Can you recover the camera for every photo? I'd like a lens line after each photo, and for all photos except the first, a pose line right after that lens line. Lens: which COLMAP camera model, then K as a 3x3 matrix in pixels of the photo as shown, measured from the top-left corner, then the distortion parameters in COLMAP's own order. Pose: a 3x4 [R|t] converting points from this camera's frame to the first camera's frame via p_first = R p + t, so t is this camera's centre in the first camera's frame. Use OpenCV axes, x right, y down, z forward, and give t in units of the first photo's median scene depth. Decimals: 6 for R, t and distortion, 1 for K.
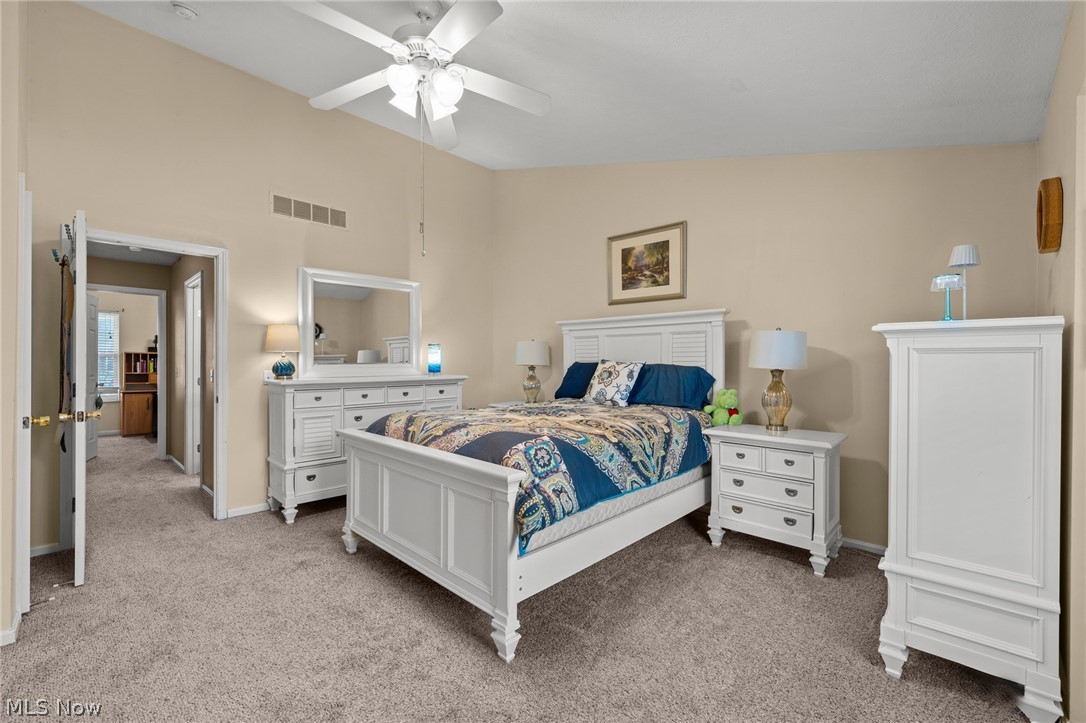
lens RADIAL K [[453.9, 0, 562.1], [0, 453.9, 364.6], [0, 0, 1]] dist [0.000483, -0.000134]
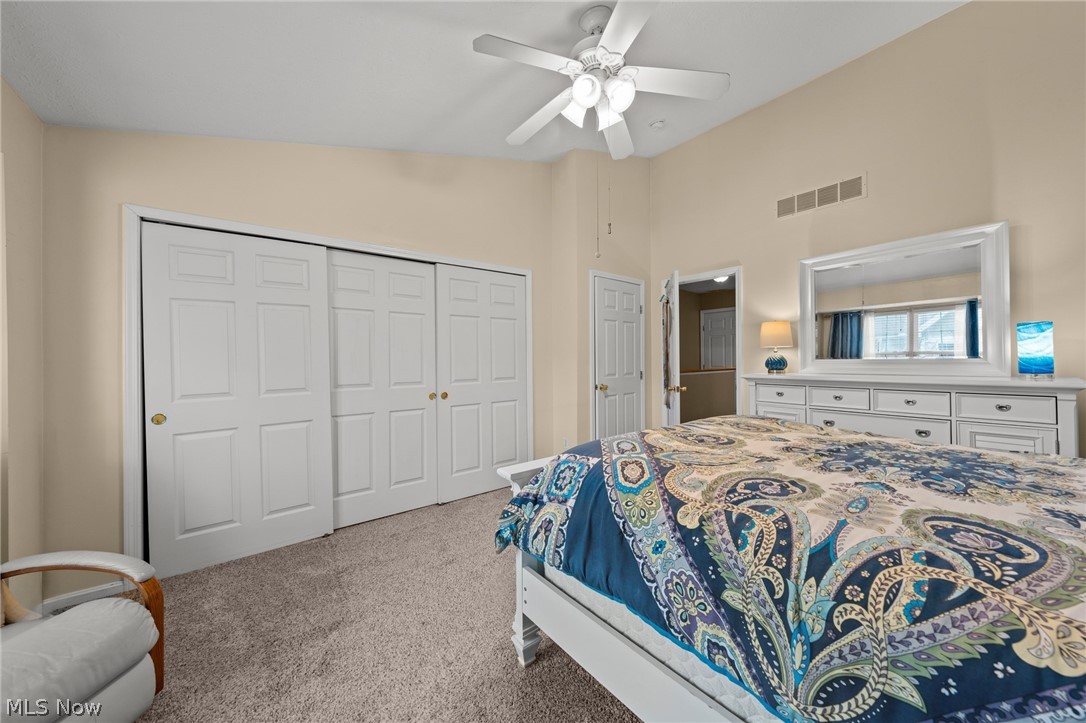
lens RADIAL K [[388.9, 0, 546.2], [0, 388.9, 357.9], [0, 0, 1]] dist [-0.002618, -0.000148]
pose [[-0.166542, -0.001540, -0.986033, 0.440091], [0.002168, 0.999996, -0.001929, -0.003731], [0.986032, -0.002459, -0.166538, 0.750755]]
